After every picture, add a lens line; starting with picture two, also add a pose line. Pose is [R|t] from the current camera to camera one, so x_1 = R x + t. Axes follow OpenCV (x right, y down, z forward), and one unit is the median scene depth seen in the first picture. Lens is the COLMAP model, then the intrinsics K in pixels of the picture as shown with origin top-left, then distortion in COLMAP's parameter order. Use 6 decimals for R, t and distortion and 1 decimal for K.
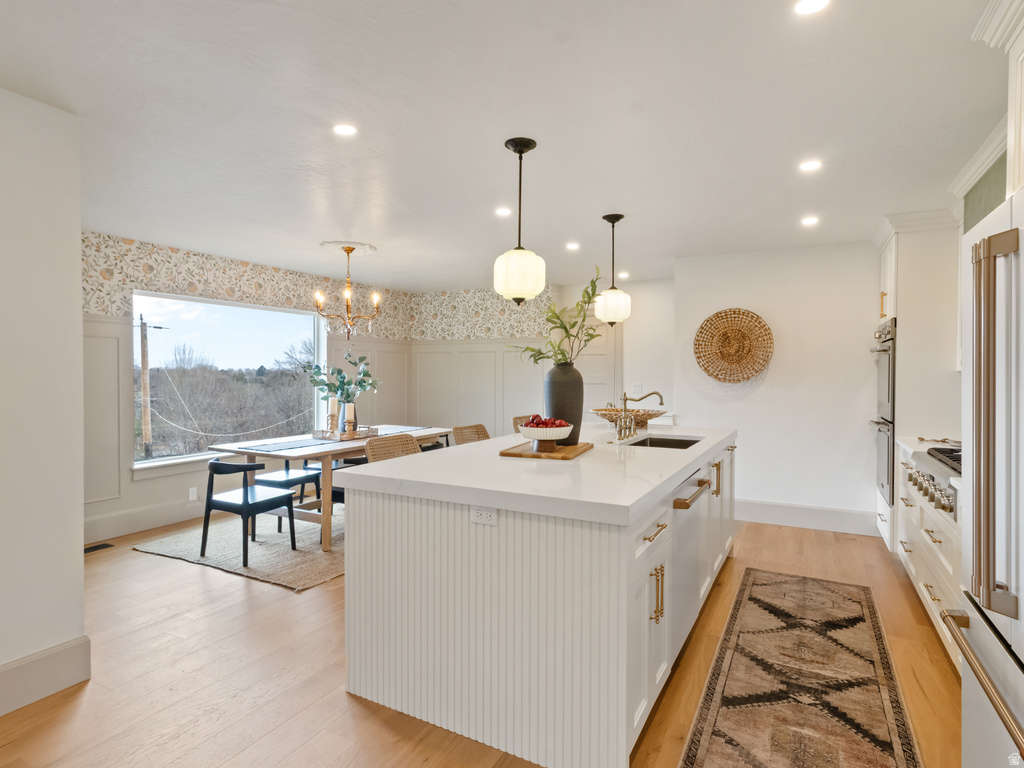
lens RADIAL K [[534.9, 0, 513.6], [0, 534.9, 384.4], [0, 0, 1]] dist [0.003181, 0.001822]
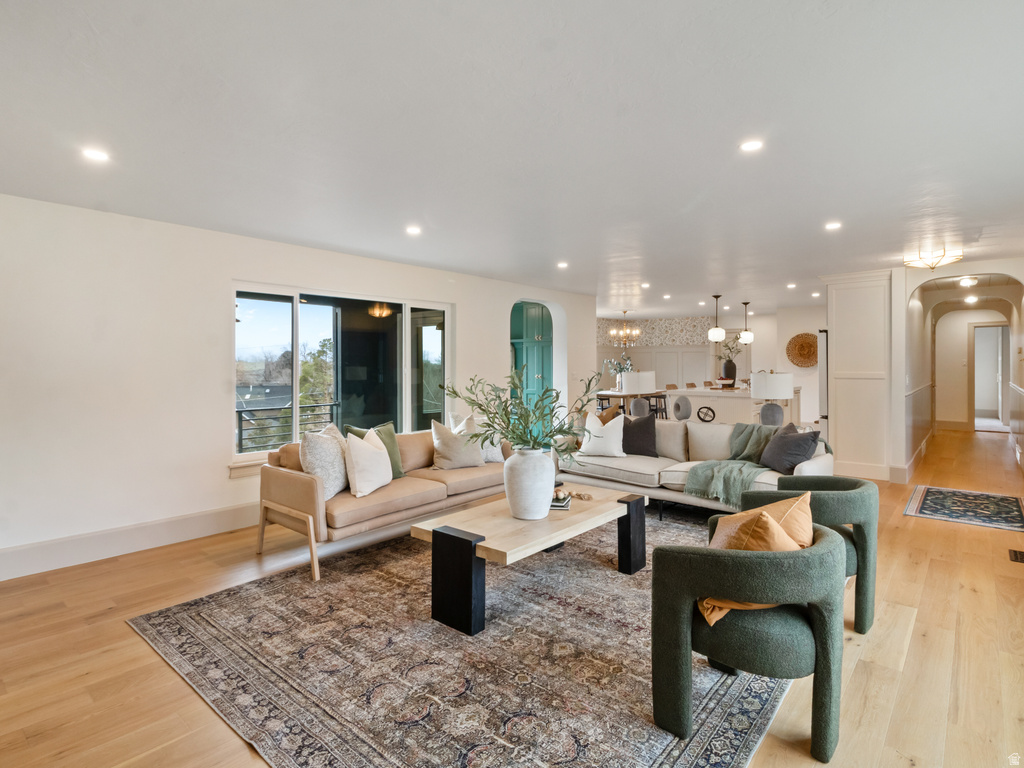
lens RADIAL K [[534.9, 0, 508.6], [0, 534.9, 377.2], [0, 0, 1]] dist [0.003181, 0.001822]
pose [[0.972494, -0.005795, -0.232857, -0.418214], [0.006356, 0.999978, 0.001661, 0.043045], [0.232843, -0.003095, 0.972510, -2.253388]]
